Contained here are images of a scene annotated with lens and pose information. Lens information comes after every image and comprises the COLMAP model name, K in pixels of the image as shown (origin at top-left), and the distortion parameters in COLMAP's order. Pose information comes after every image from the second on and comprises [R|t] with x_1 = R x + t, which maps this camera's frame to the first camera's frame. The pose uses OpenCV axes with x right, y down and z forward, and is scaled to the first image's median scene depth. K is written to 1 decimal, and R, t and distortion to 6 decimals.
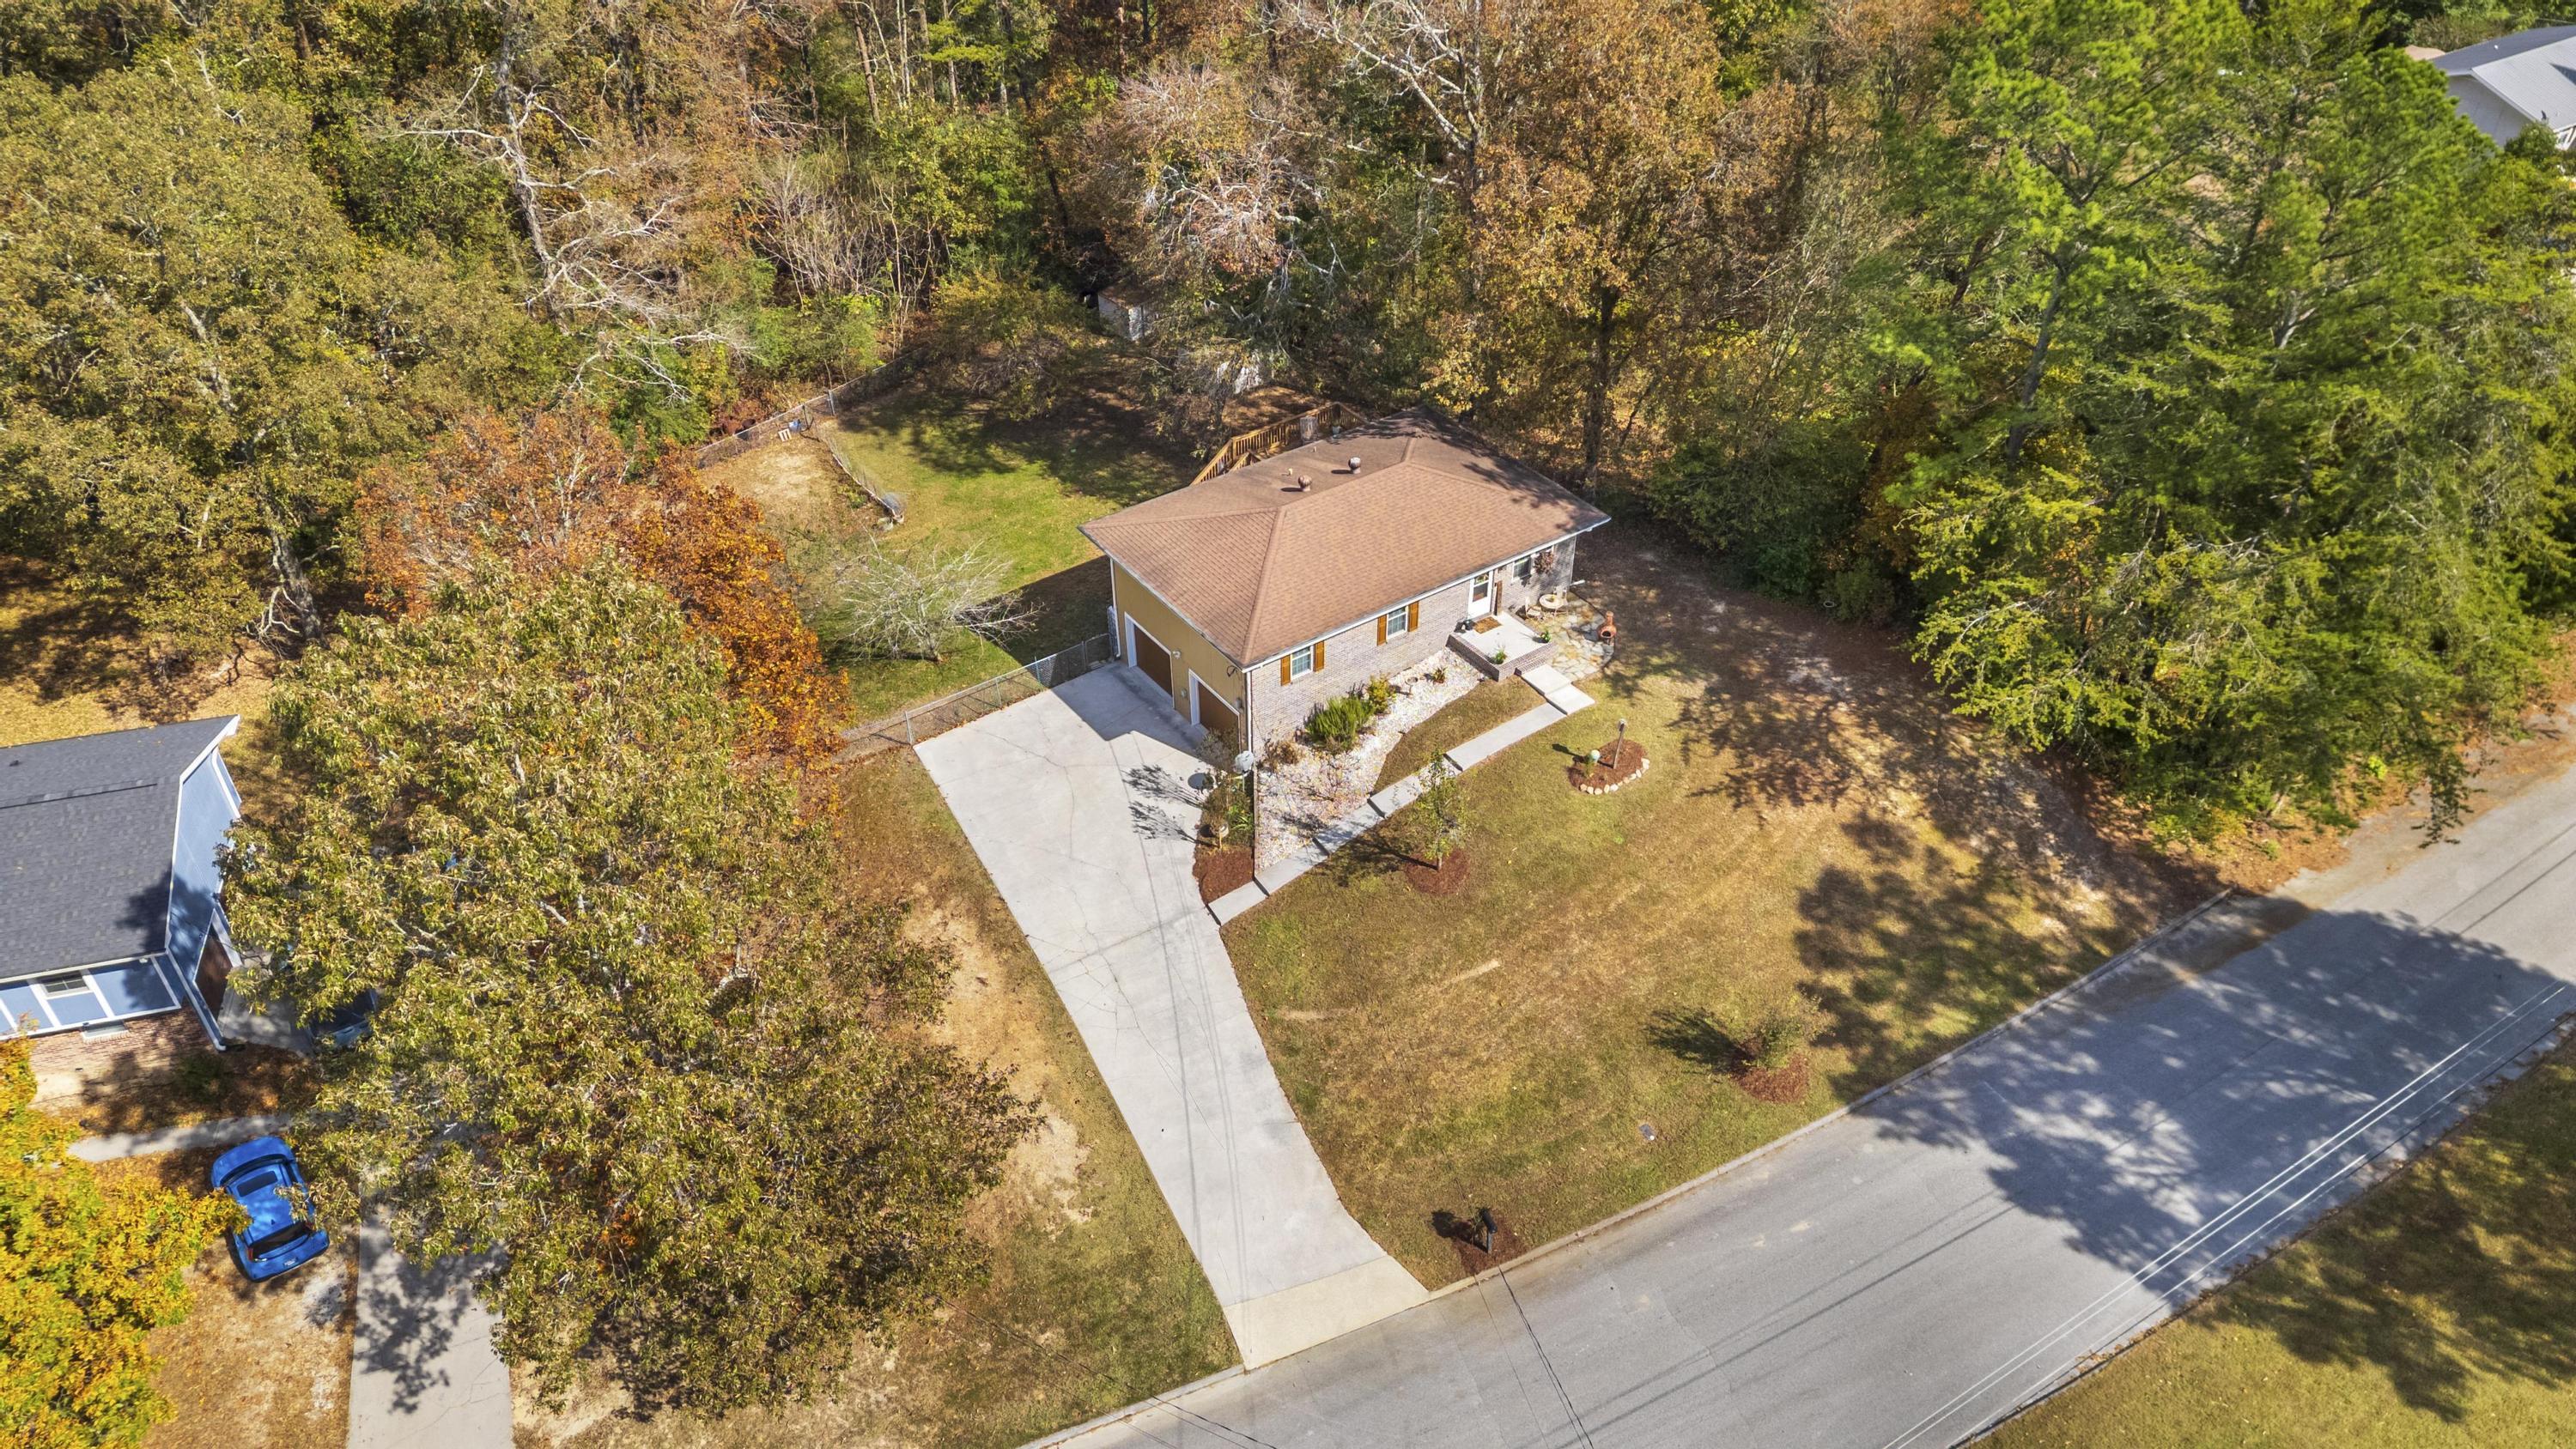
lens RADIAL K [[1744.0, 0, 1283.1], [0, 1744.0, 736.0], [0, 0, 1]] dist [-0.021705, -0.004794]
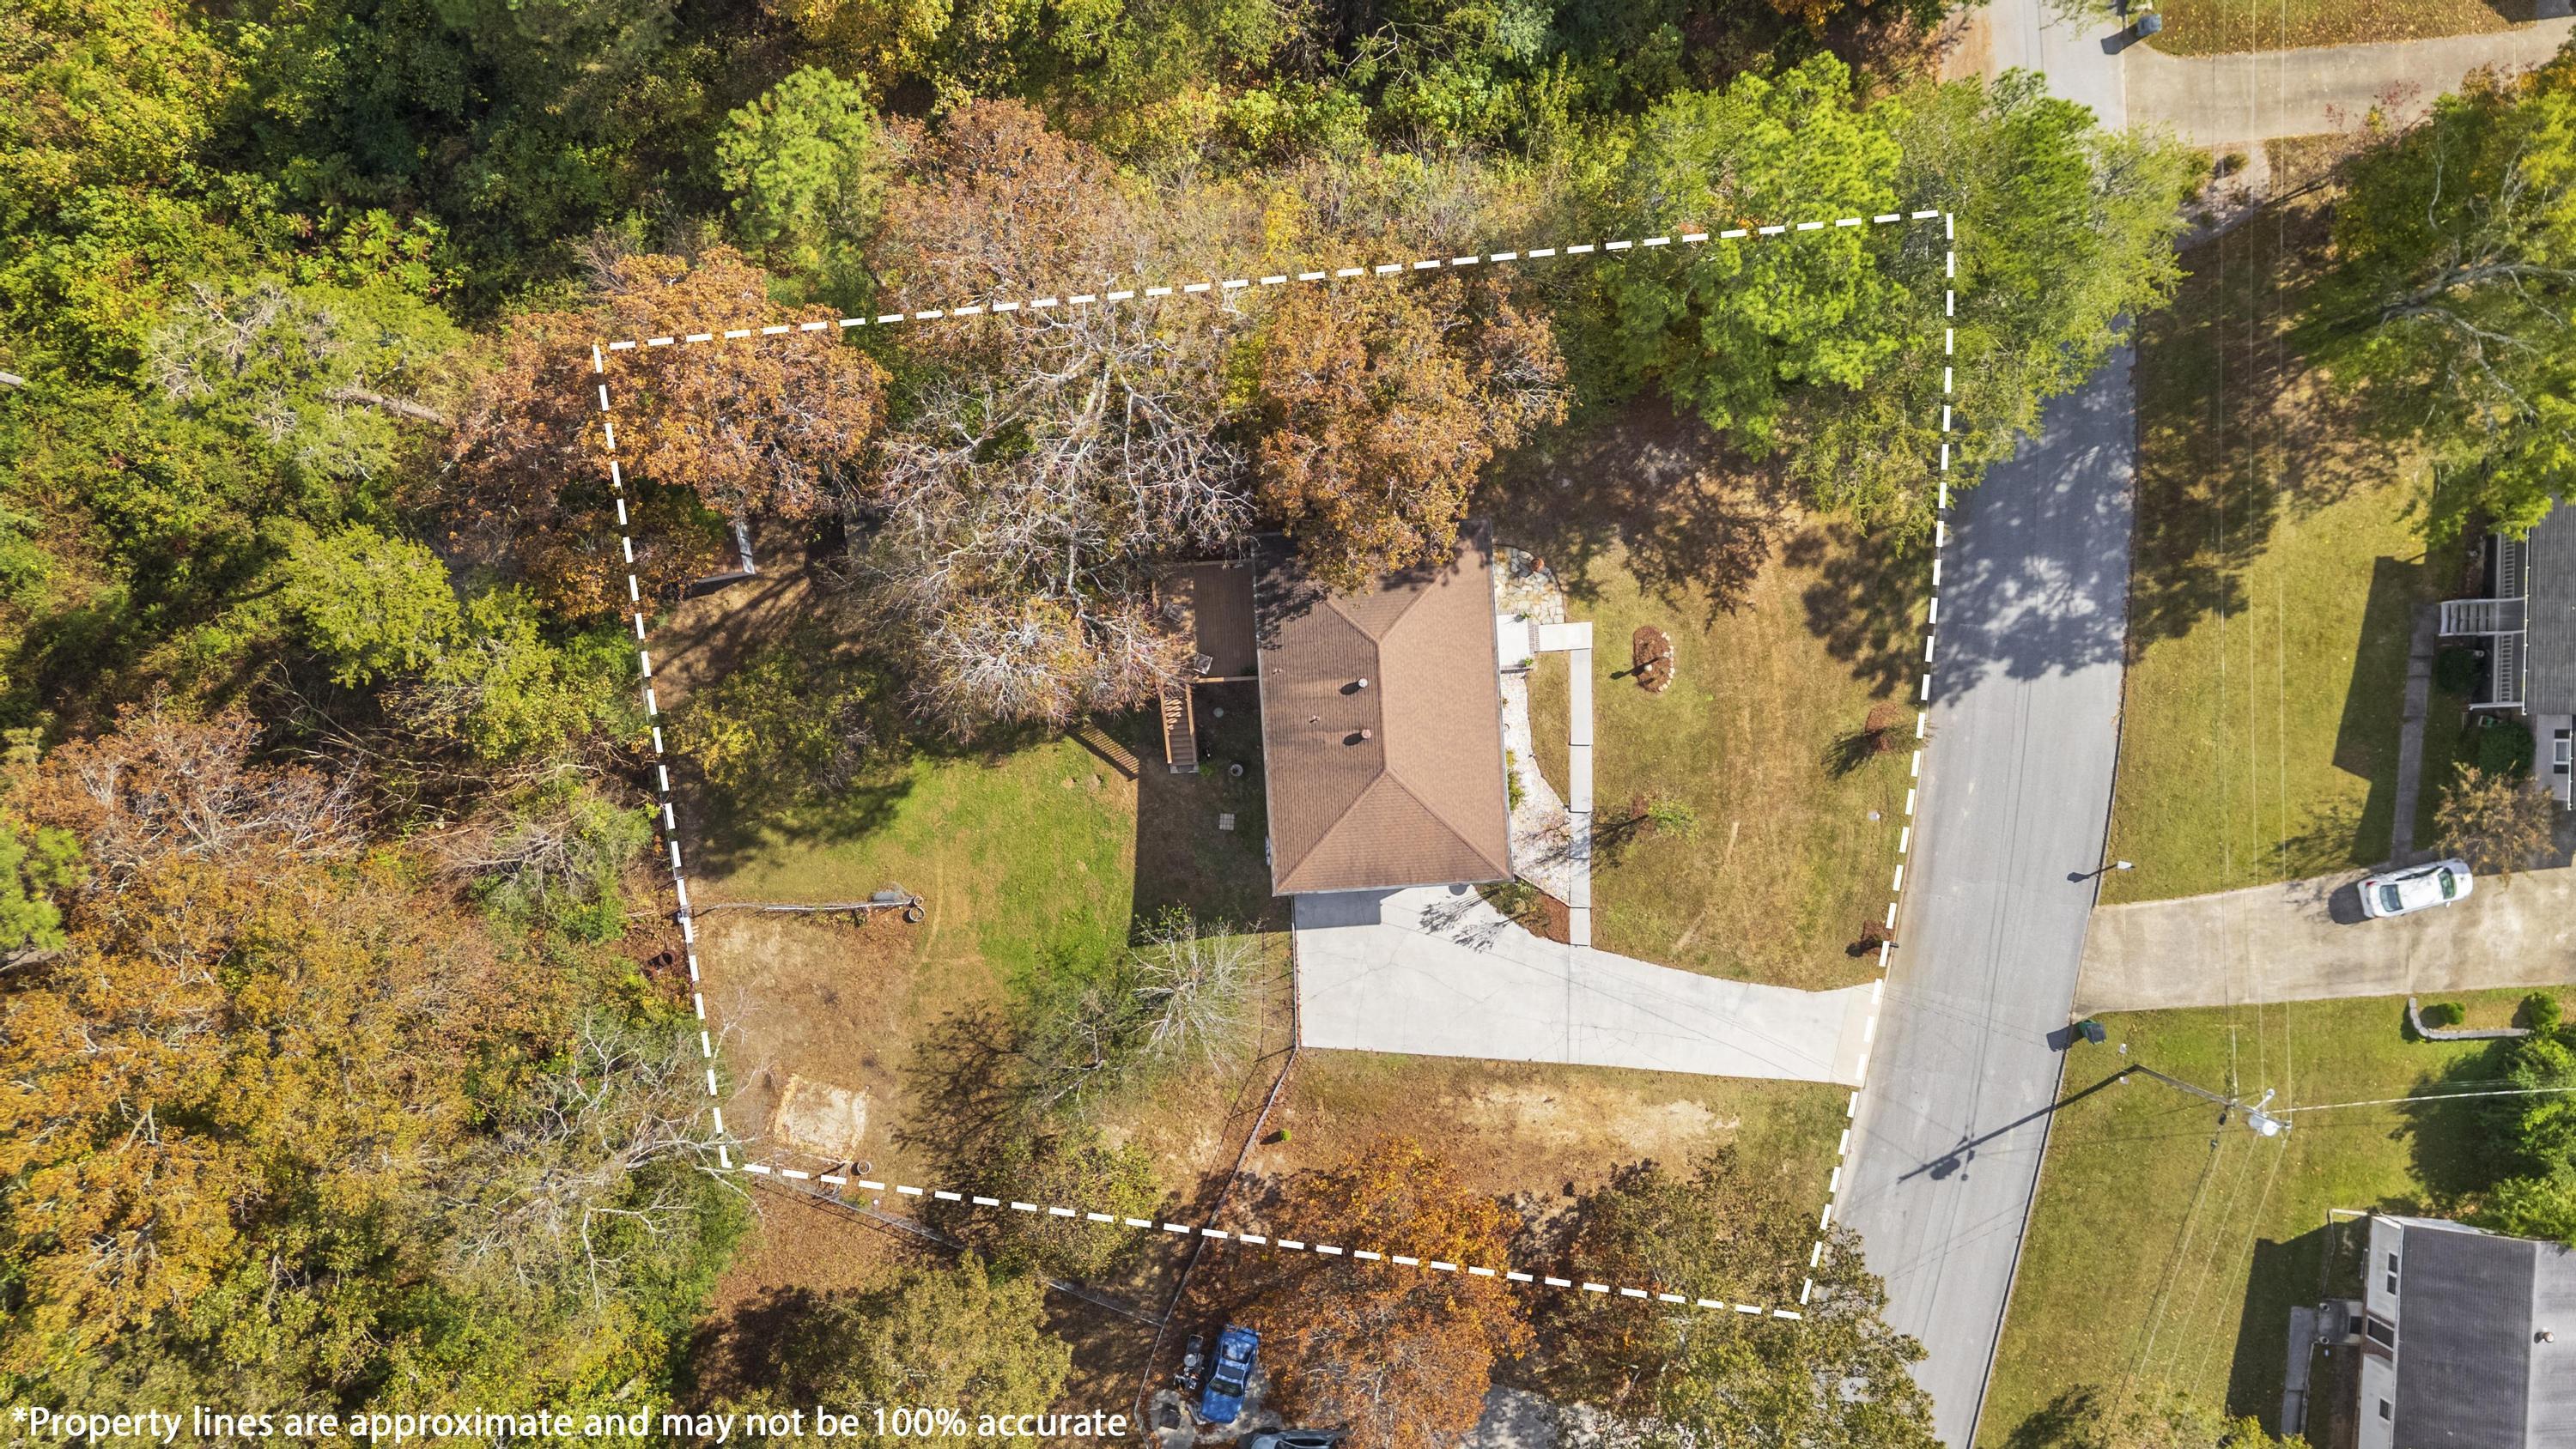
lens RADIAL K [[1744.0, 0, 1291.9], [0, 1744.0, 726.1], [0, 0, 1]] dist [-0.021705, -0.004794]
pose [[0.523641, -0.851590, 0.024382, -0.044569], [0.548075, 0.358645, 0.755637, -1.190164], [-0.652238, -0.382319, 0.654537, 0.254935]]
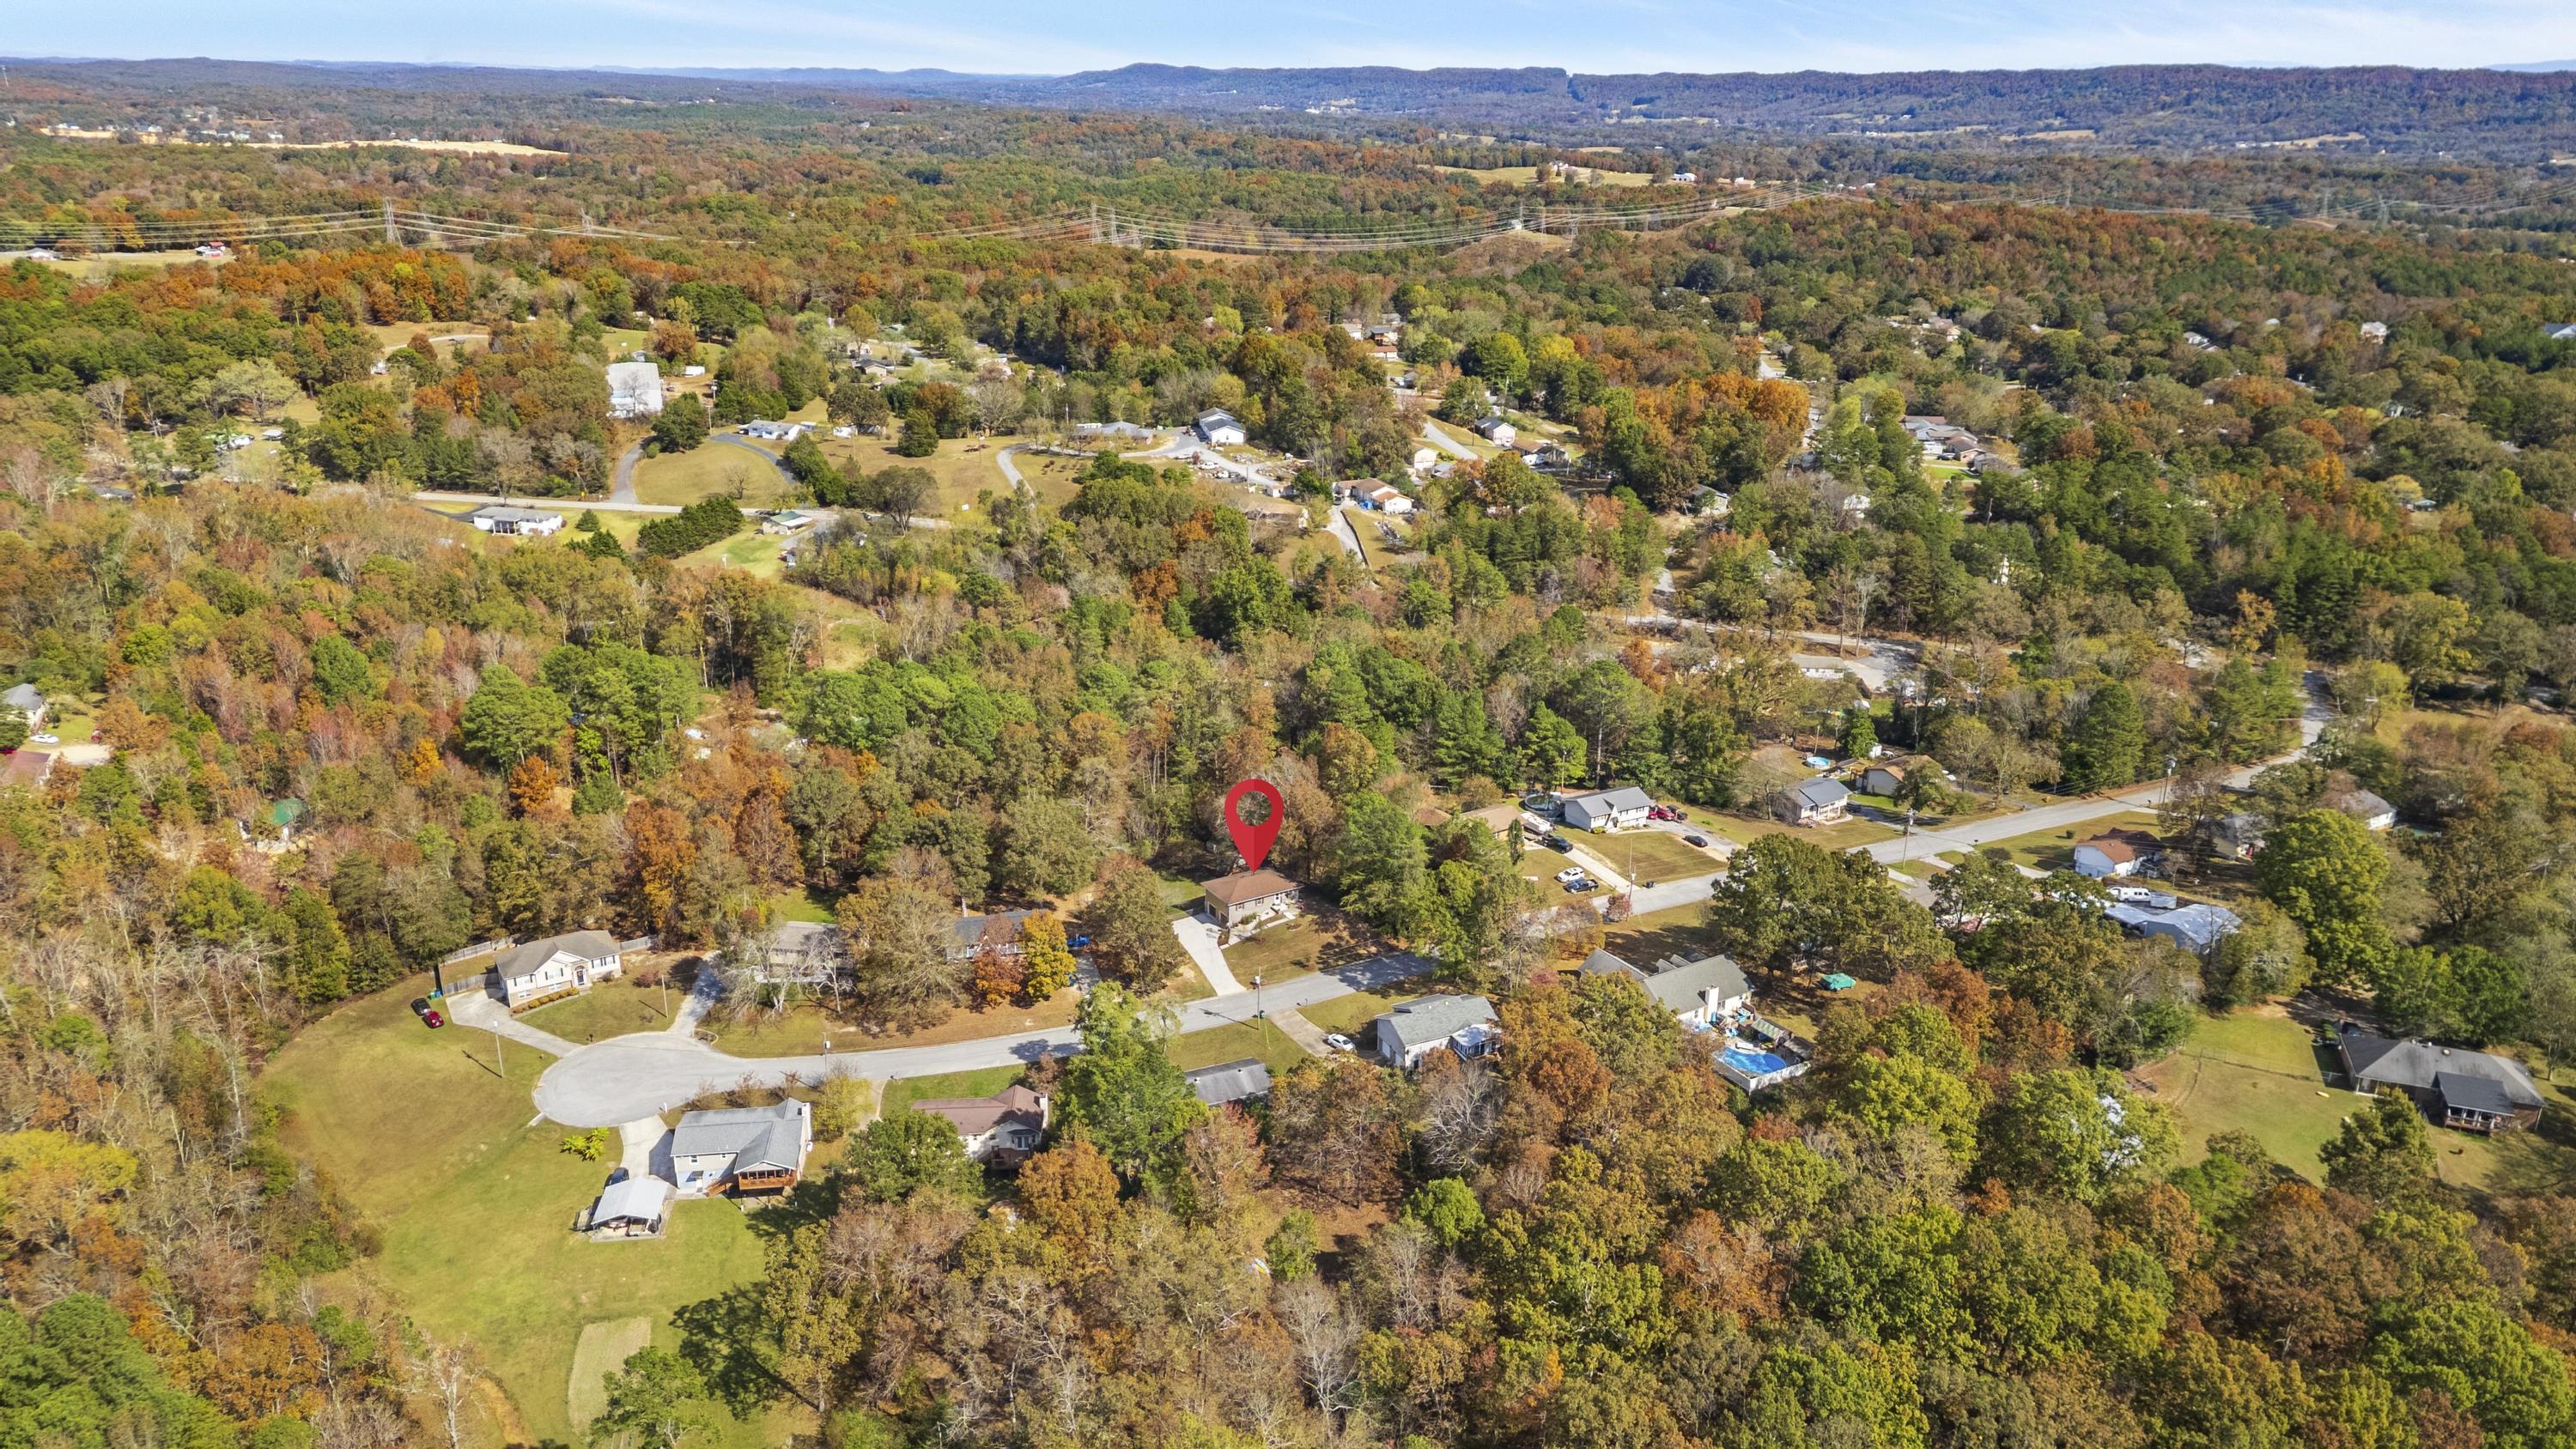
lens RADIAL K [[1744.0, 0, 1290.9], [0, 1744.0, 725.5], [0, 0, 1]] dist [-0.021705, -0.004794]
pose [[0.997641, 0.033960, -0.059659, 0.480358], [-0.051703, 0.943408, -0.327580, 1.209942], [0.045158, 0.329892, 0.942938, -4.344858]]
